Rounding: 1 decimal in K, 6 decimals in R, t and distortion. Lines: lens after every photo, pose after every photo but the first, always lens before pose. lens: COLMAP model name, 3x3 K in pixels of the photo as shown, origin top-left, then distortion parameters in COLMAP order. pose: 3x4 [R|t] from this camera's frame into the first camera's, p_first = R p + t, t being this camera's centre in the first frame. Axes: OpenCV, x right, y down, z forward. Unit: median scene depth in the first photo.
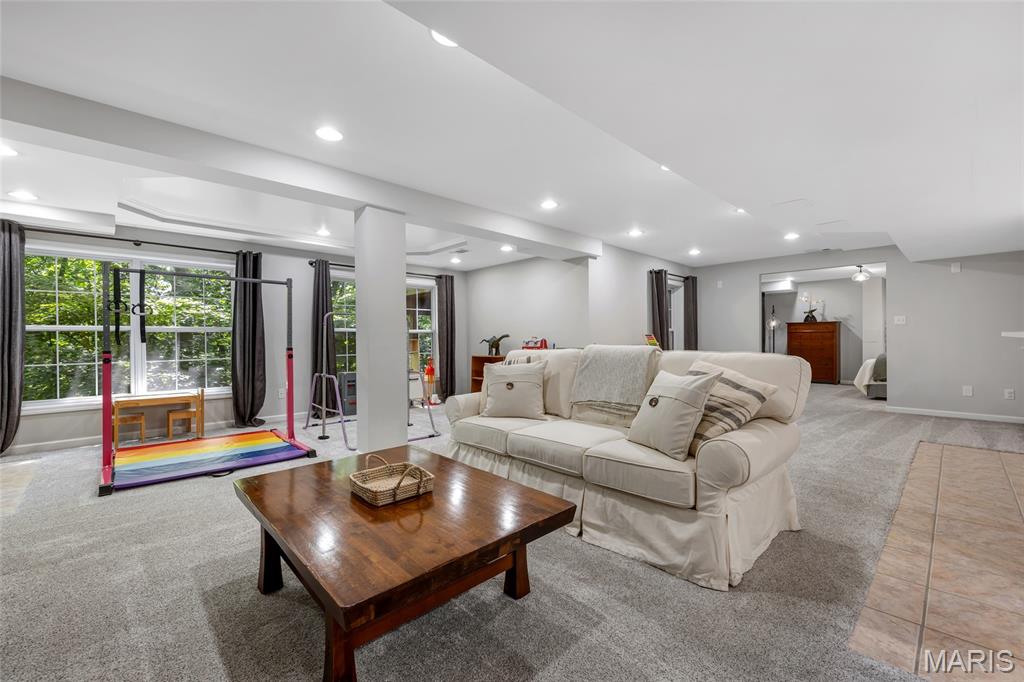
lens RADIAL K [[421.7, 0, 505.4], [0, 421.7, 344.4], [0, 0, 1]] dist [0.005750, -0.001942]
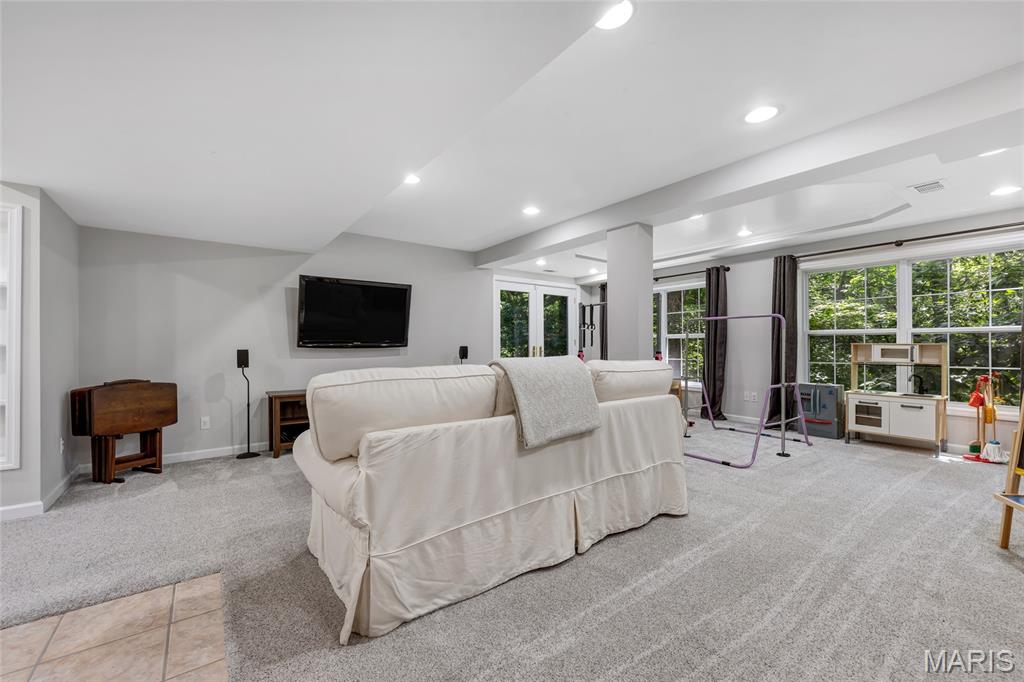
lens RADIAL K [[421.7, 0, 516.2], [0, 421.7, 340.0], [0, 0, 1]] dist [0.005750, -0.001942]
pose [[-0.109103, -0.005569, -0.994015, 0.678240], [-0.007034, 0.999964, -0.004830, -0.014300], [0.994006, 0.006465, -0.109138, 0.687367]]
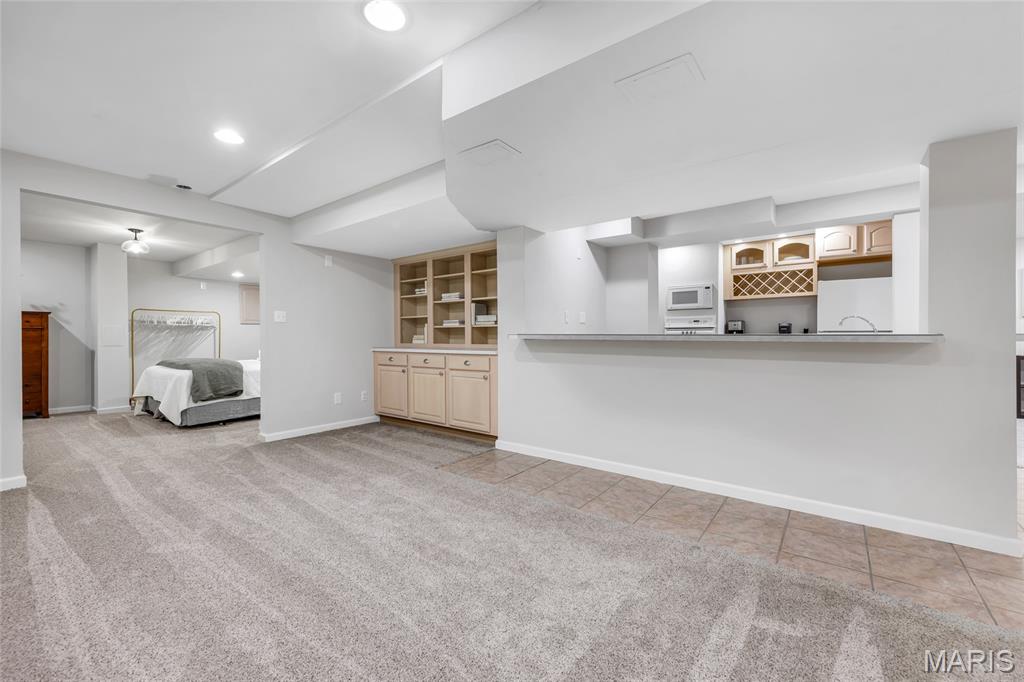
lens RADIAL K [[421.7, 0, 513.8], [0, 421.7, 340.7], [0, 0, 1]] dist [0.005750, -0.001942]
pose [[-0.166598, -0.001165, 0.986024, 0.155599], [0.014257, 0.999892, 0.003591, -0.014288], [-0.985922, 0.014656, -0.166564, 0.939708]]
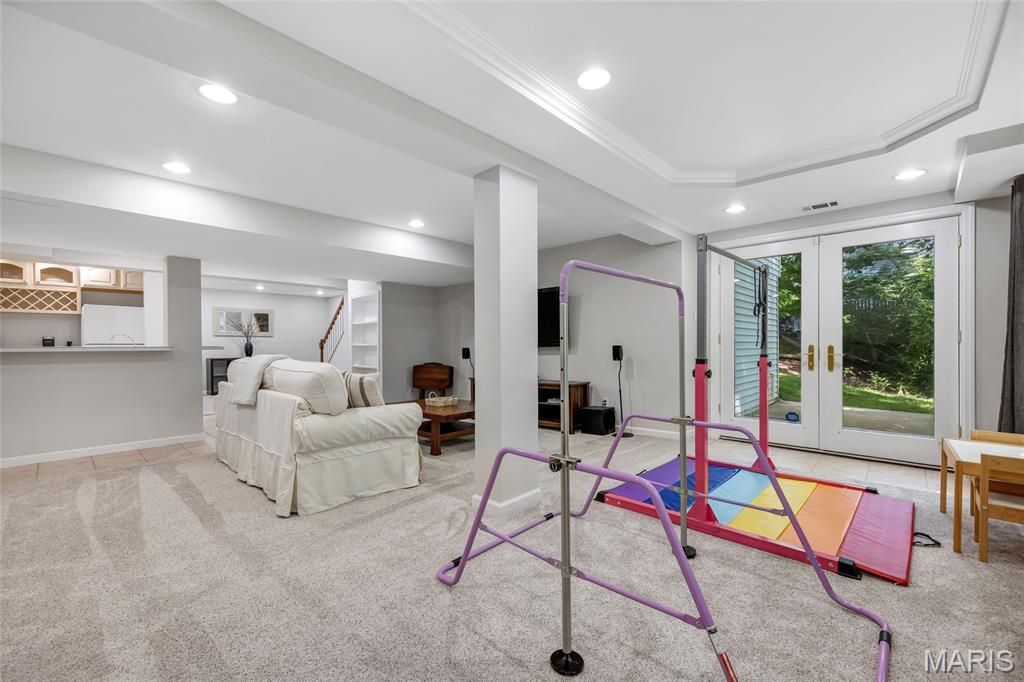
lens RADIAL K [[421.7, 0, 504.1], [0, 421.7, 345.3], [0, 0, 1]] dist [0.005750, -0.001942]
pose [[-0.998403, 0.013884, -0.054765, -0.195633], [0.013179, 0.999826, 0.013215, -0.019872], [0.054939, 0.012472, -0.998412, 1.448085]]
